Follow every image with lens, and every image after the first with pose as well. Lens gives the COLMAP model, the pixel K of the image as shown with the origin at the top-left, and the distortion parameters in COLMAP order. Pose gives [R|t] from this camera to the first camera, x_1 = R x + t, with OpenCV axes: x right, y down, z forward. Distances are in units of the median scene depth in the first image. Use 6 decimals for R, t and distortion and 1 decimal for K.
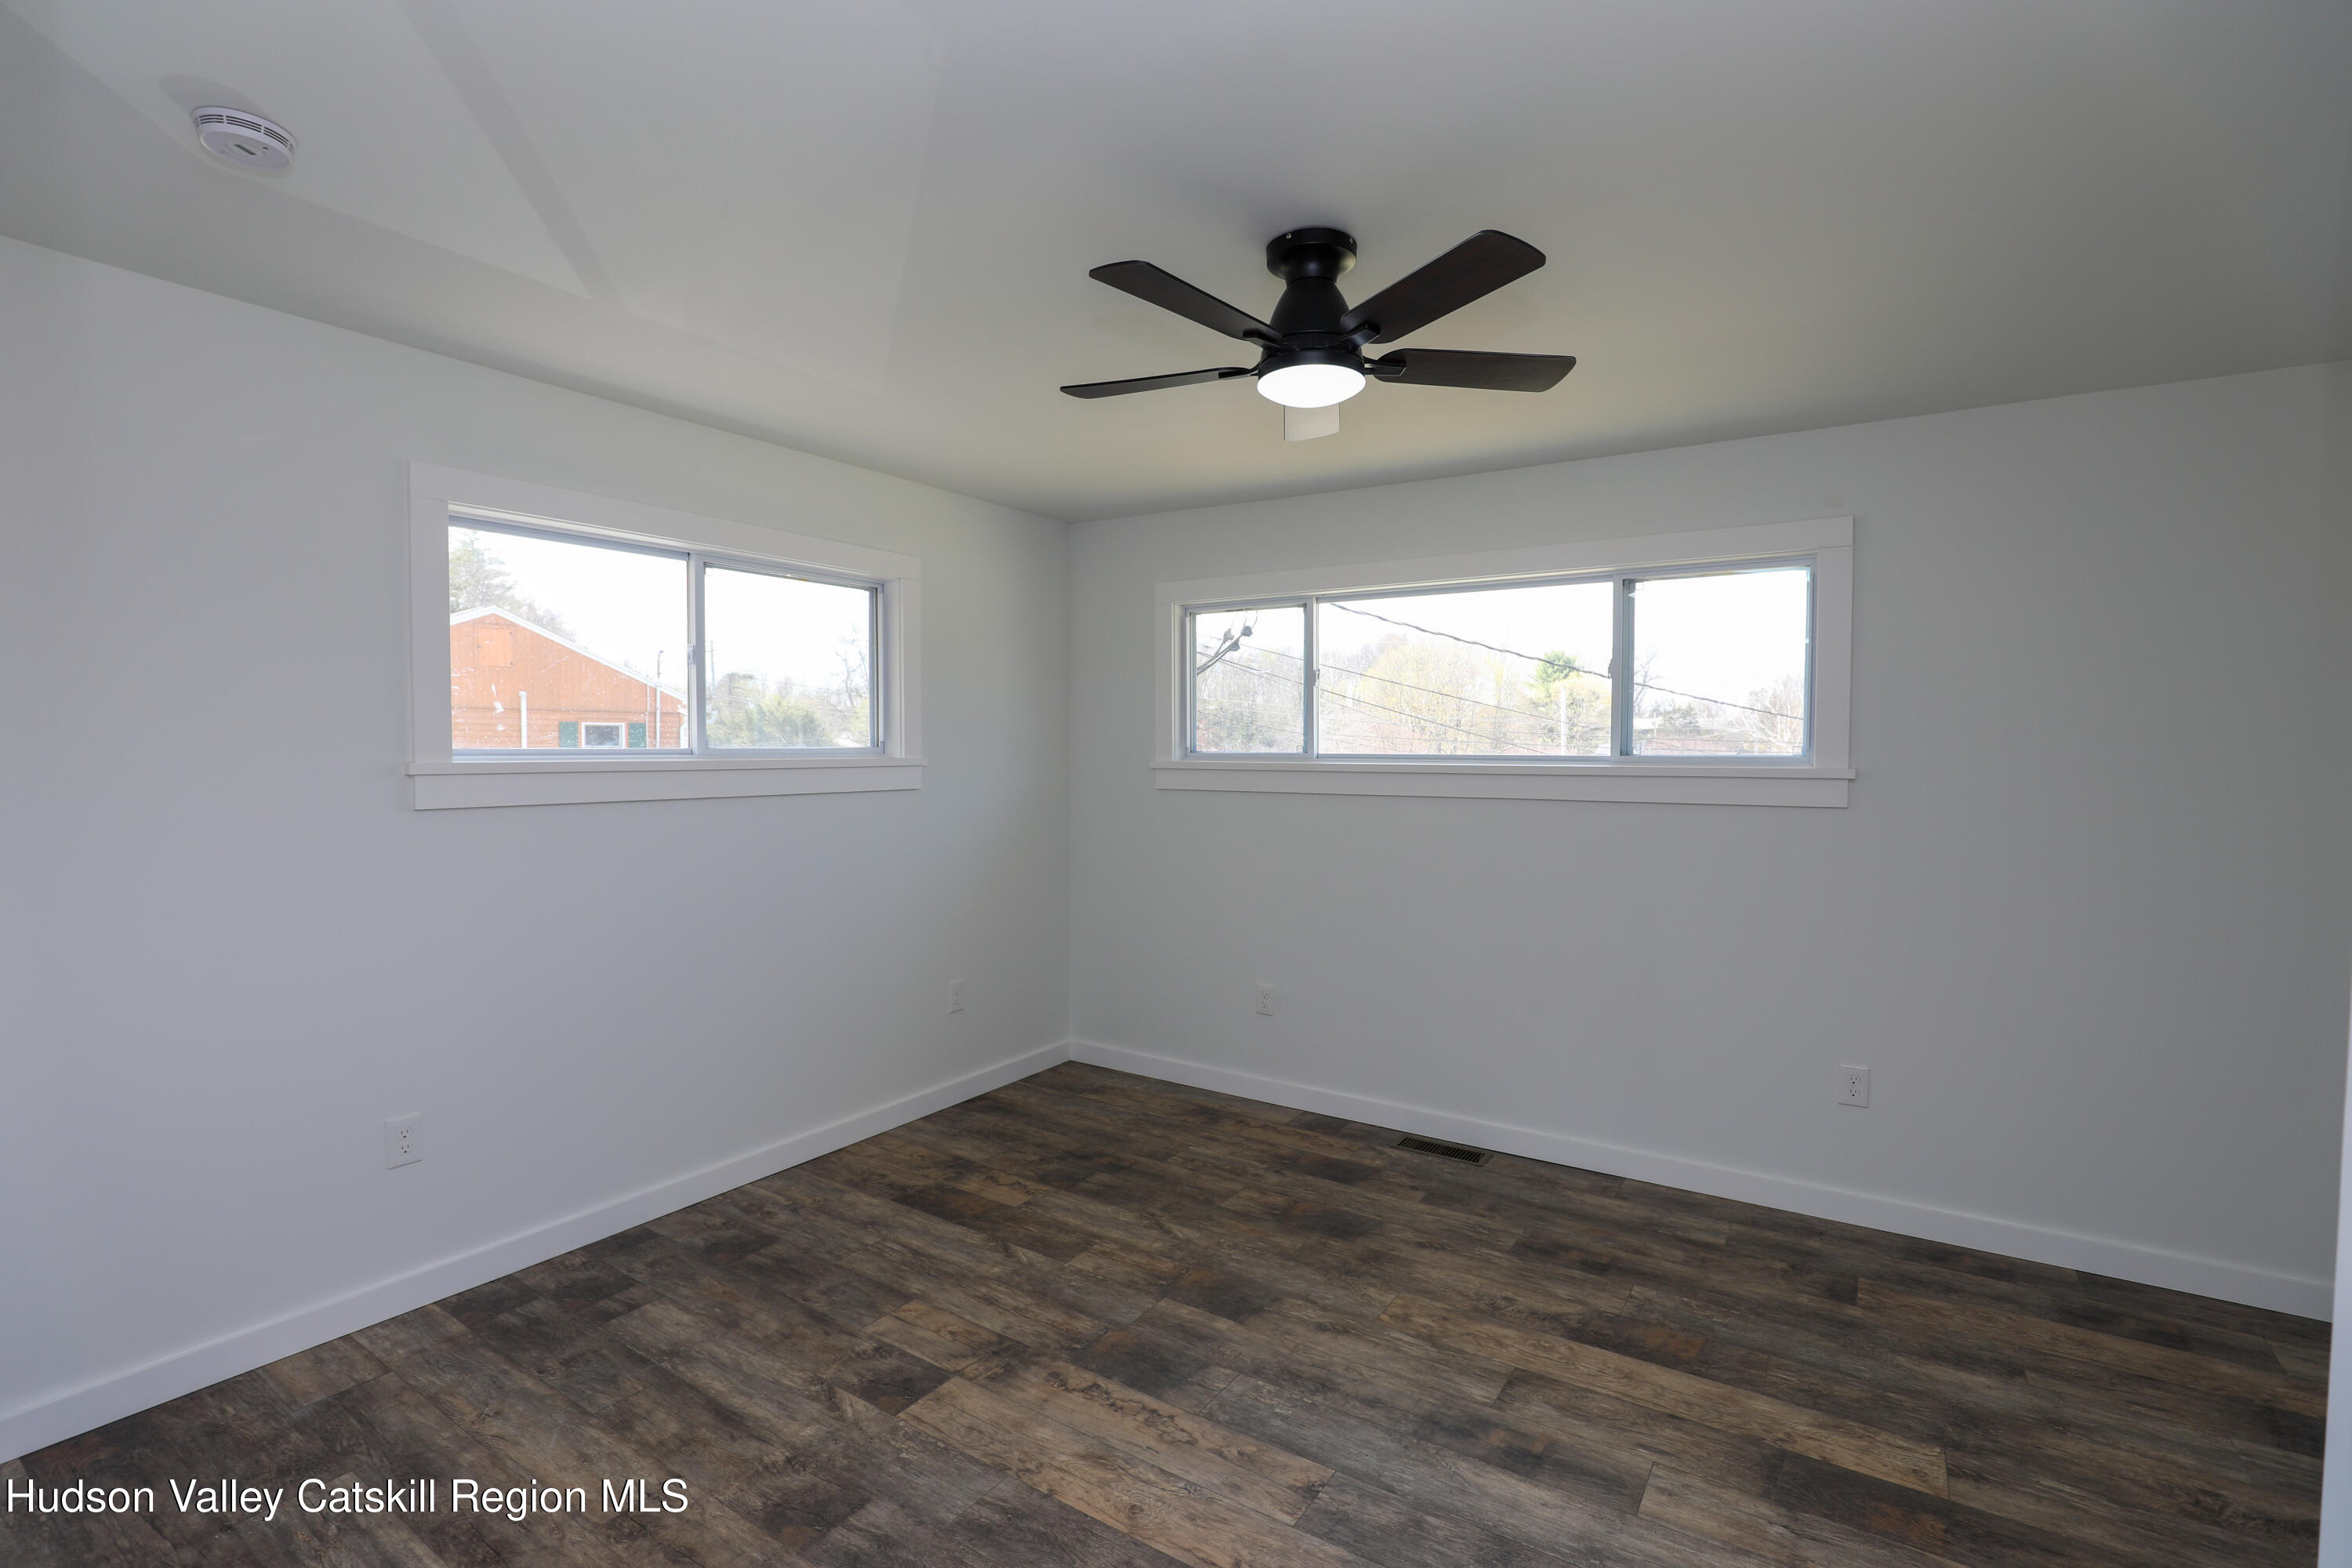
lens RADIAL K [[1068.5, 0, 1177.7], [0, 1068.5, 750.2], [0, 0, 1]] dist [-0.036665, -0.000075]
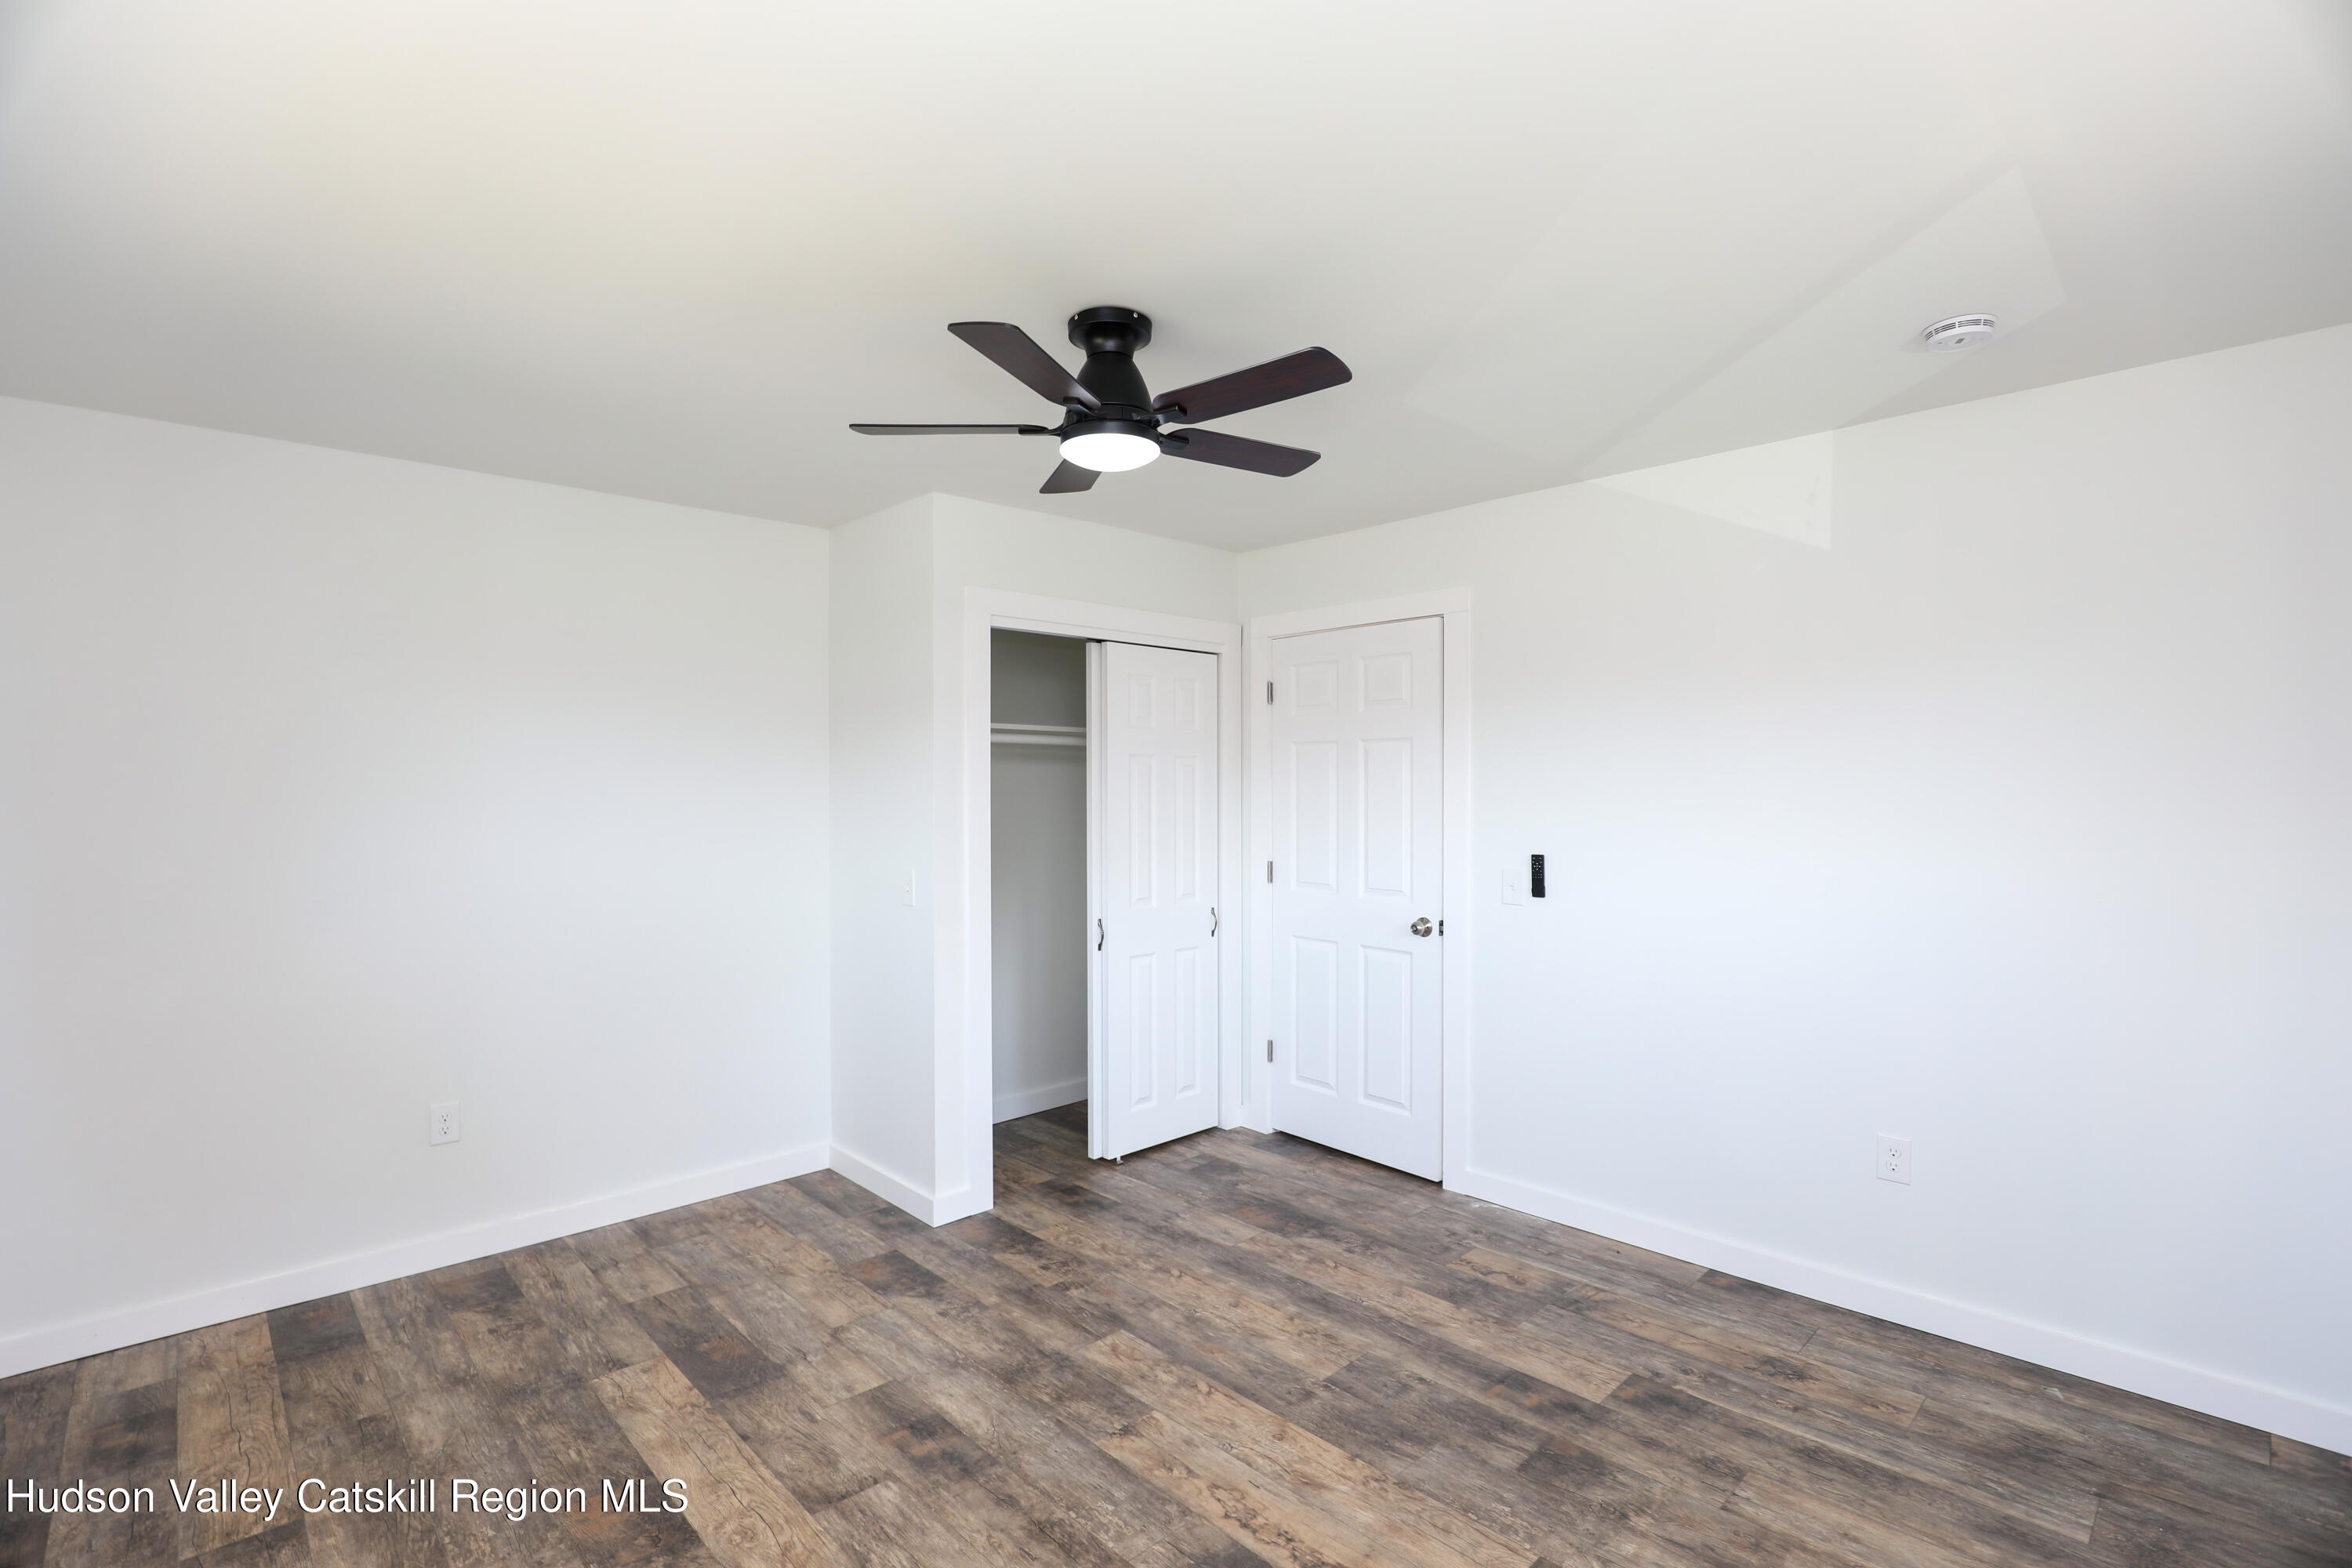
lens RADIAL K [[1079.1, 0, 1161.0], [0, 1079.1, 790.0], [0, 0, 1]] dist [-0.031357, 0.006680]
pose [[-0.971586, -0.006073, 0.236611, -0.177915], [-0.002991, 0.999906, 0.013383, -0.015488], [-0.236670, 0.012295, -0.971512, 2.040676]]
